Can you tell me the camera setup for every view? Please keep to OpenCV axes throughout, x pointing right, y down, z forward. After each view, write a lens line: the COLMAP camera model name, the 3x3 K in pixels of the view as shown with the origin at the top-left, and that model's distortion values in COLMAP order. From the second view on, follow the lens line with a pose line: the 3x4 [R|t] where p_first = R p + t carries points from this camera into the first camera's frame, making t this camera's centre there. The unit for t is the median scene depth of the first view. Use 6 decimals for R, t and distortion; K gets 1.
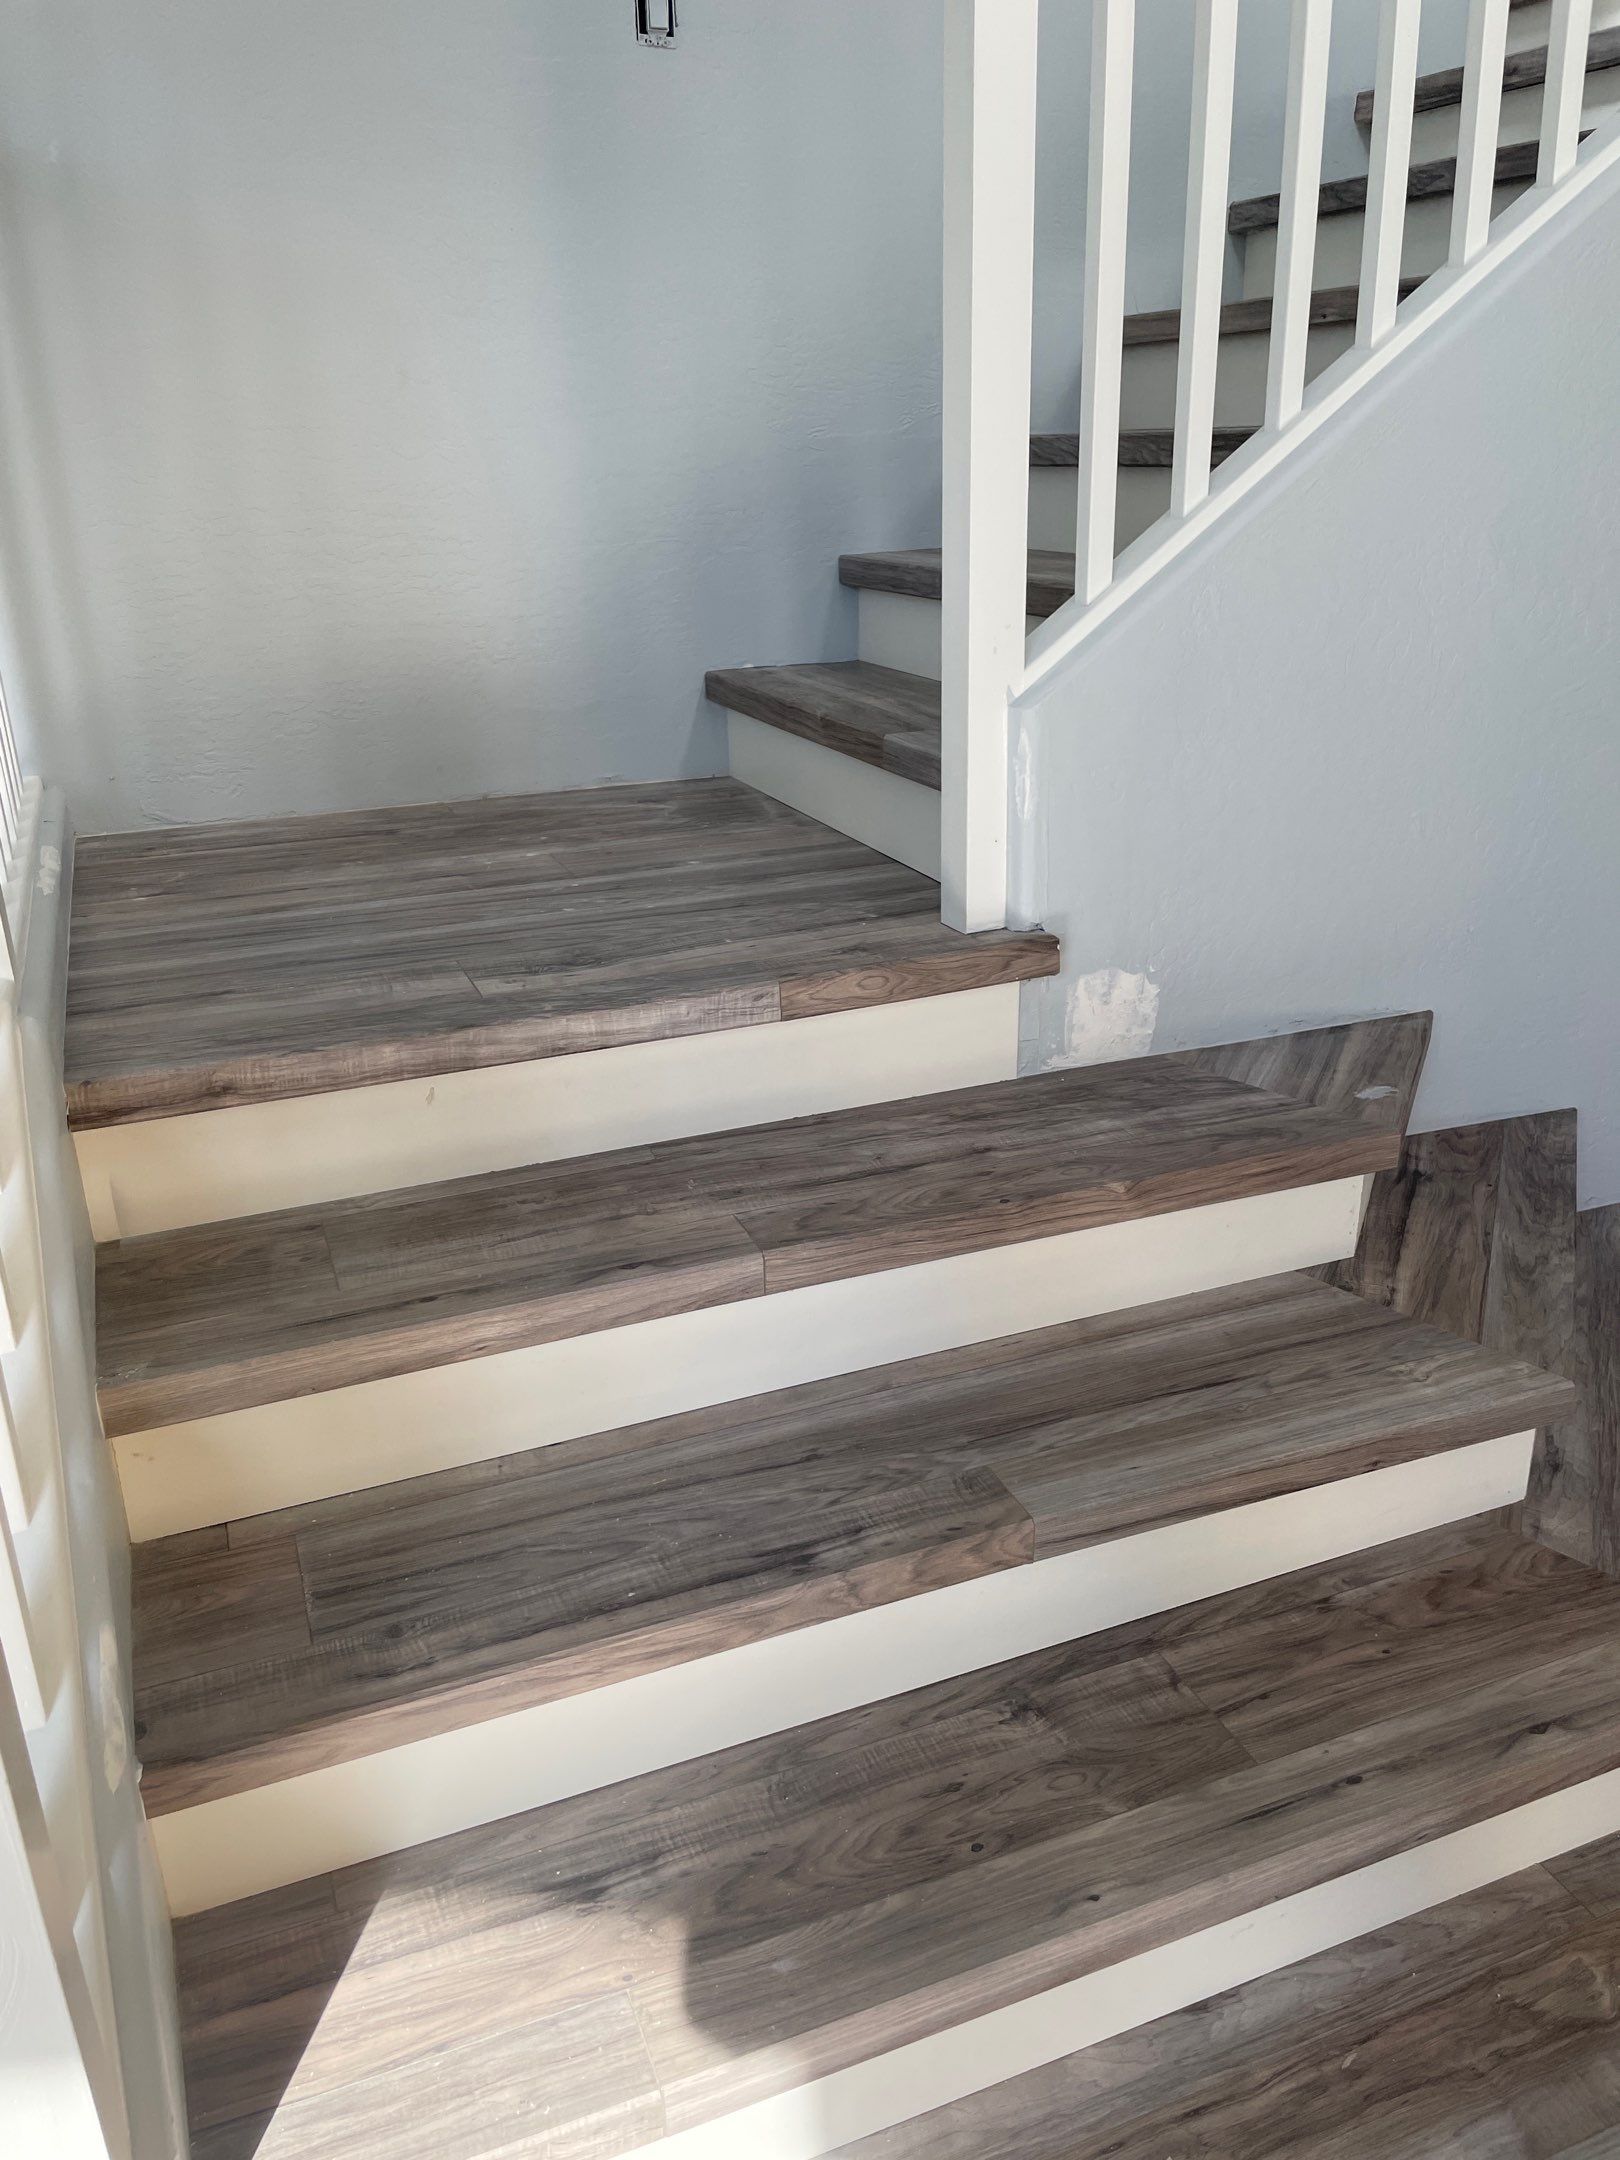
lens RADIAL K [[1646.2, 0, 828.3], [0, 1646.2, 1062.0], [0, 0, 1]] dist [0.091689, -0.128828]
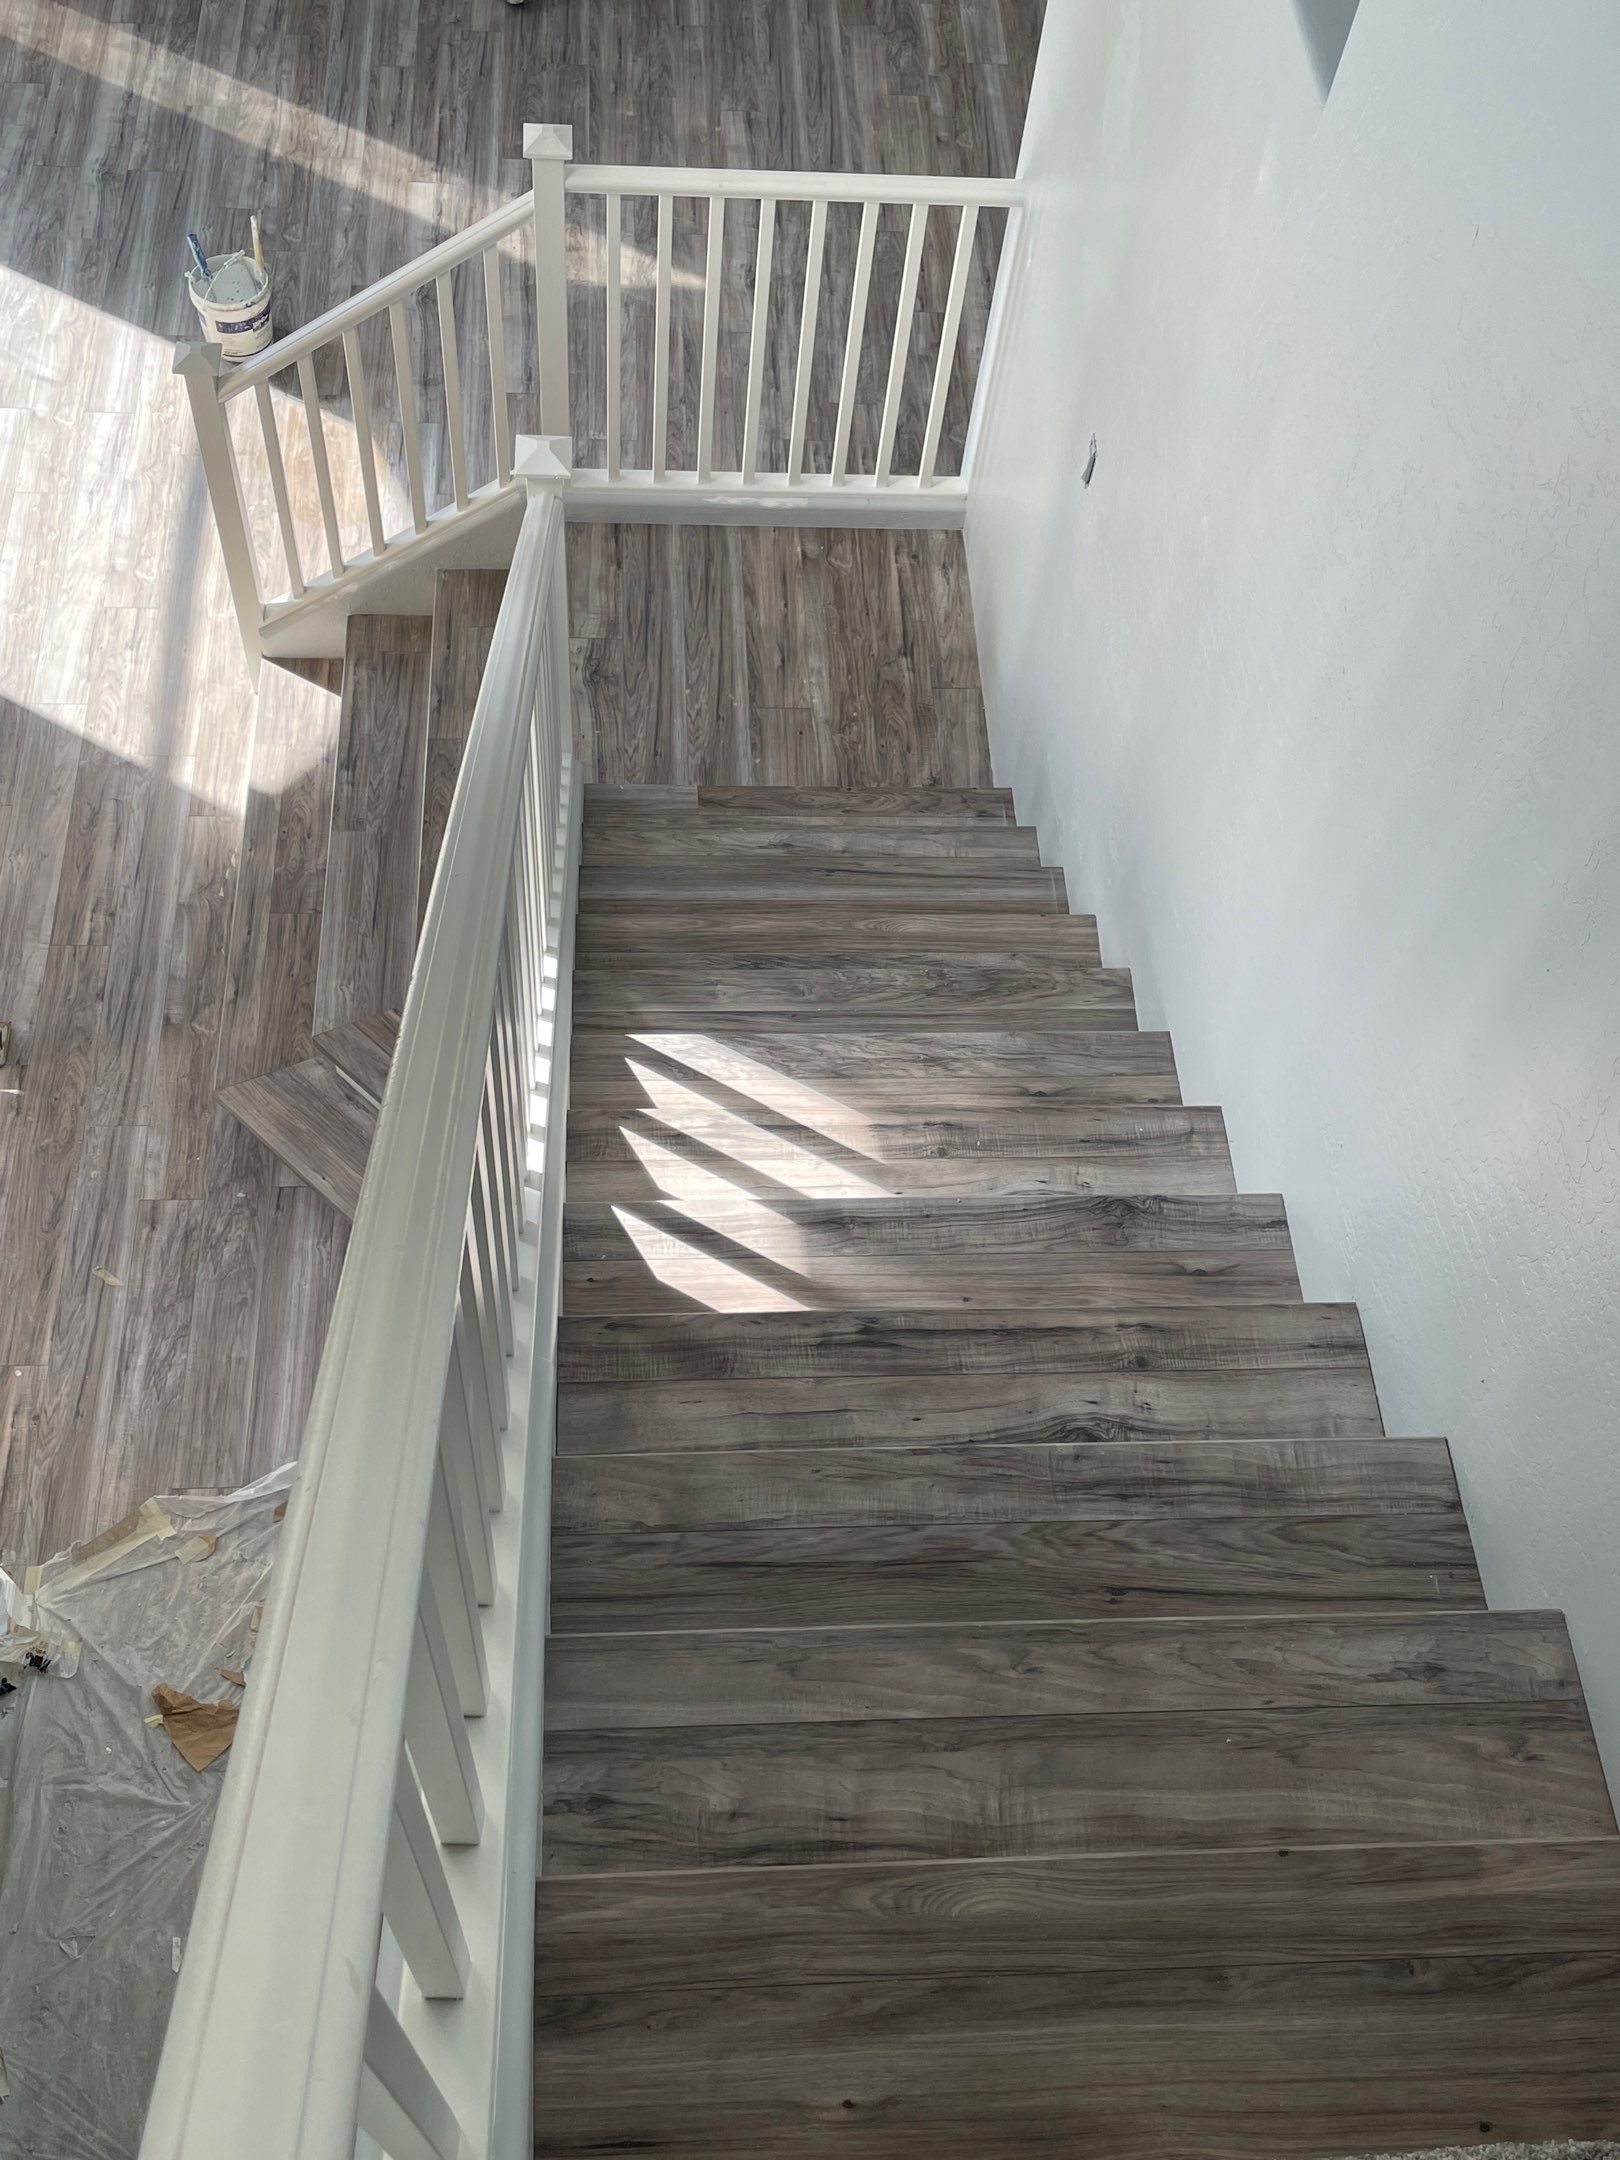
lens RADIAL K [[2153.2, 0, 804.9], [0, 2153.2, 1071.1], [0, 0, 1]] dist [0.105097, -0.174476]
pose [[-0.336370, 0.801579, -0.494294, 1.776113], [-0.389423, 0.359505, 0.848001, -2.685647], [0.857441, 0.477731, 0.191227, 1.033080]]
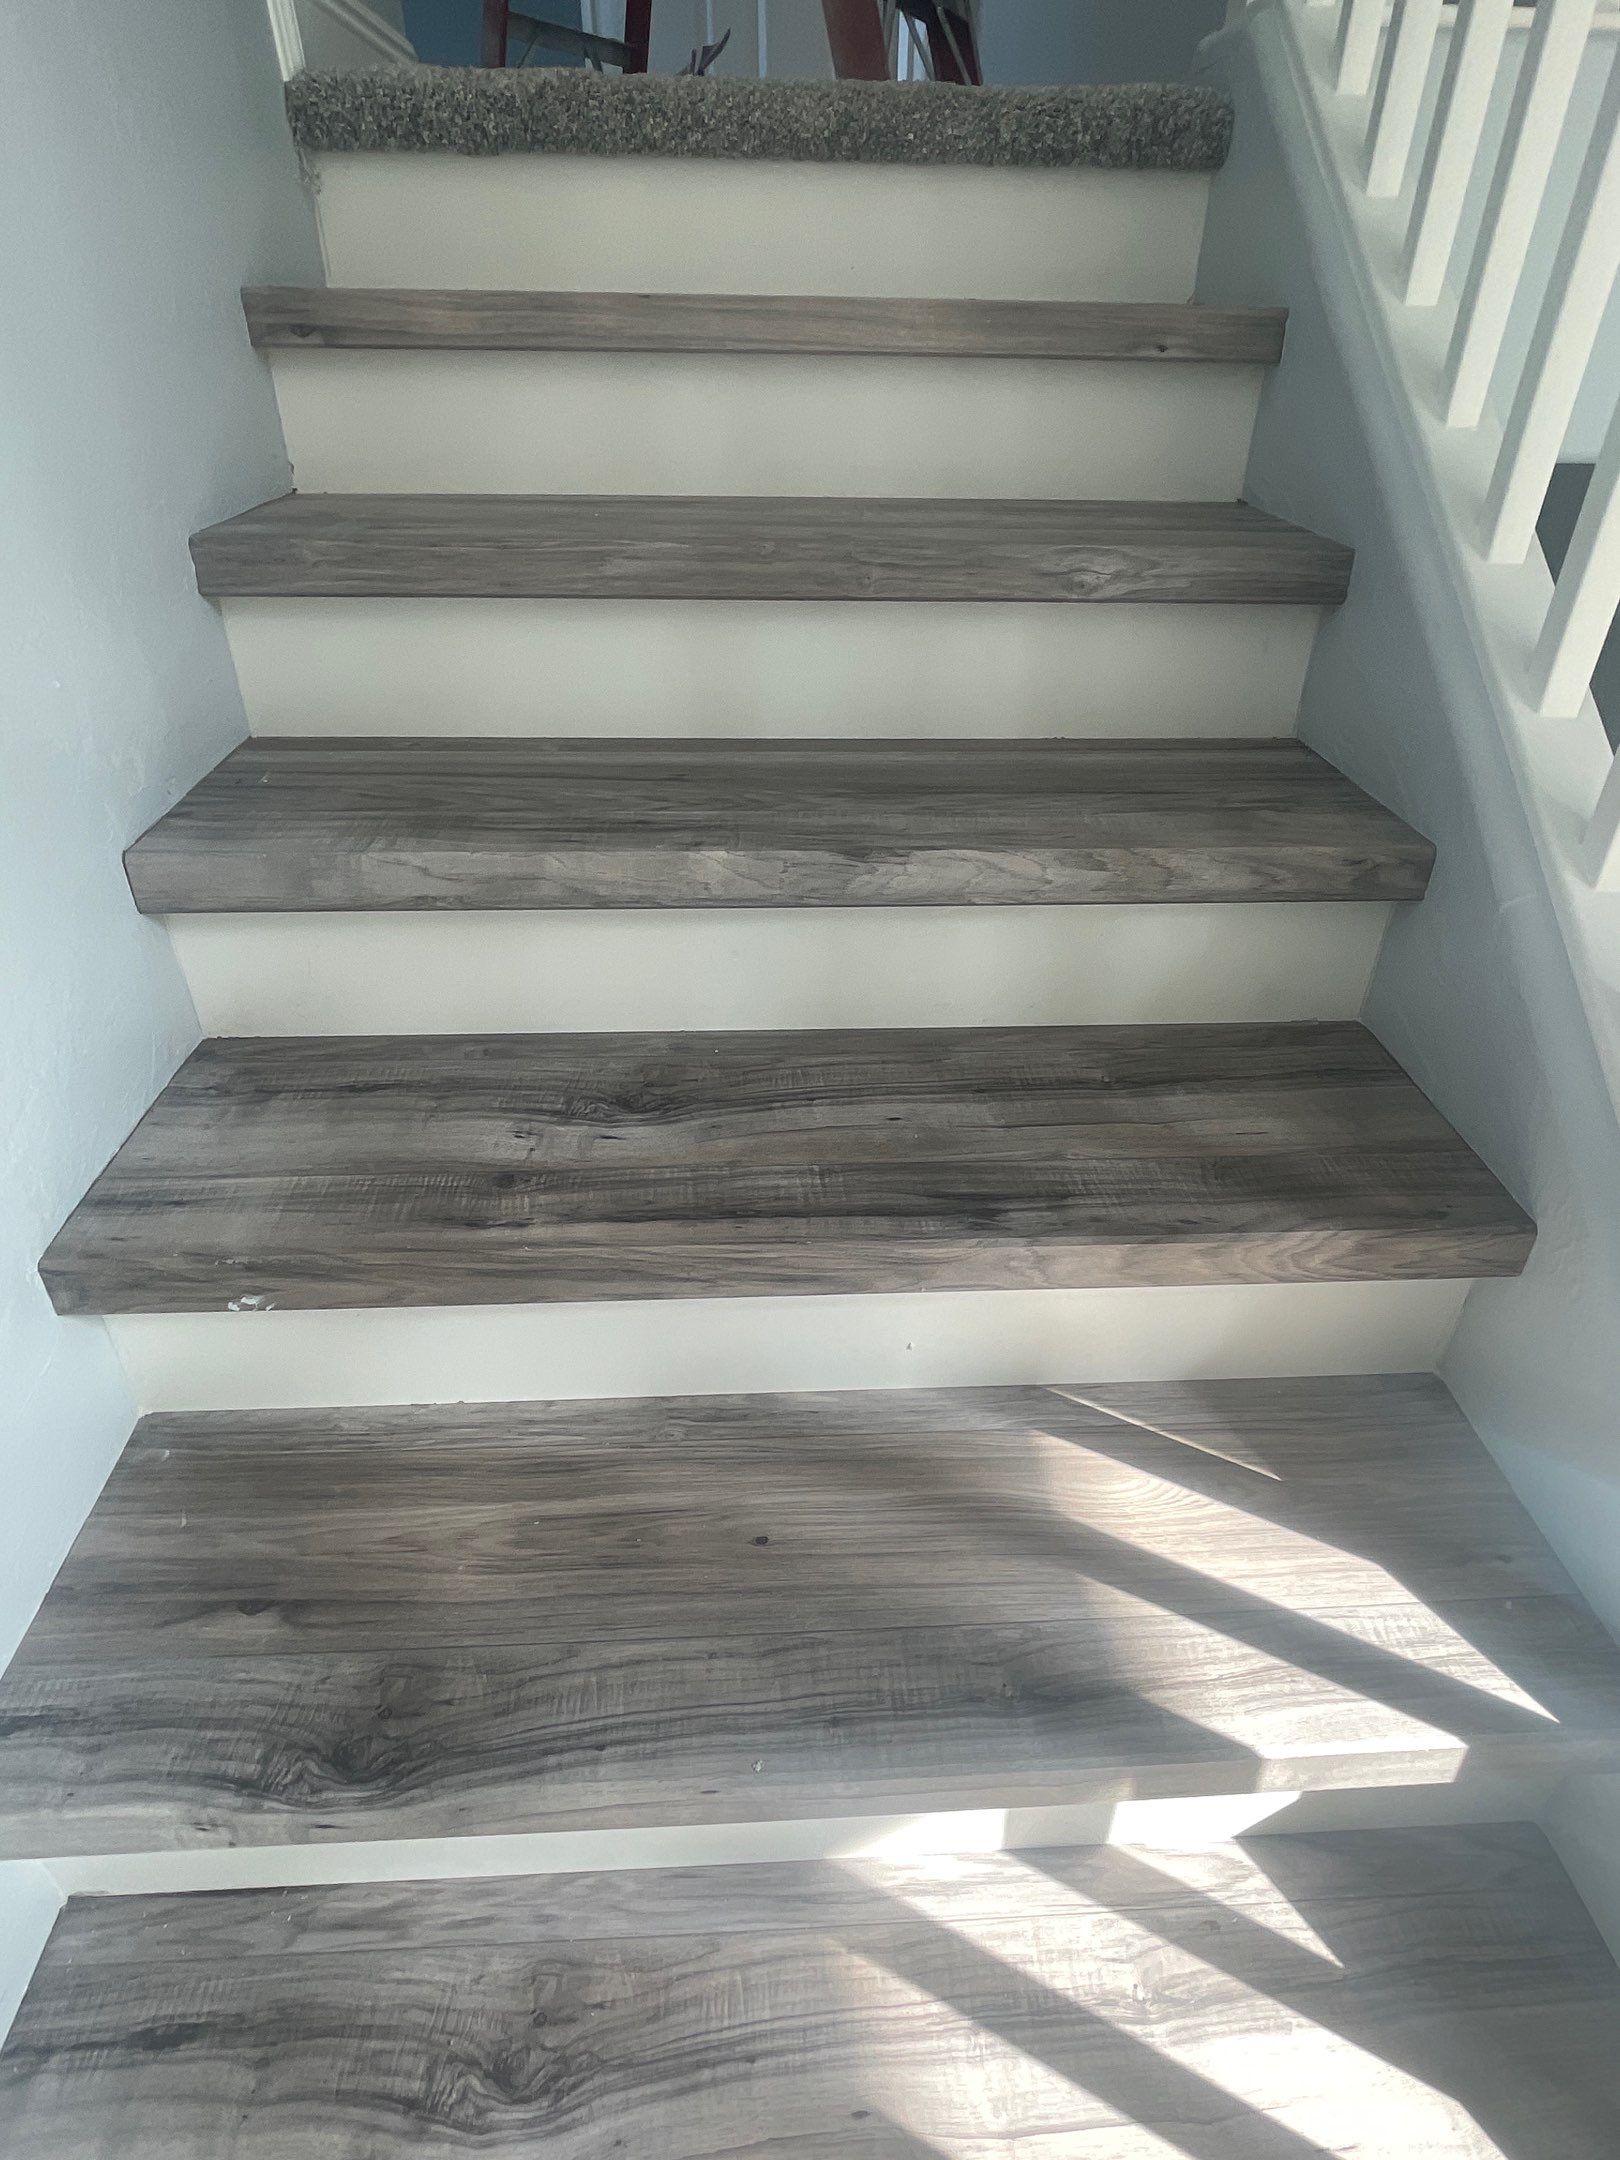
lens RADIAL K [[1193.3, 0, 812.5], [0, 1193.3, 1112.6], [0, 0, 1]] dist [0.000939, -0.000130]
pose [[0.334138, -0.483295, 0.809184, 0.713467], [0.305187, 0.867754, 0.392255, -1.525994], [-0.891747, 0.115885, 0.437445, 1.314686]]
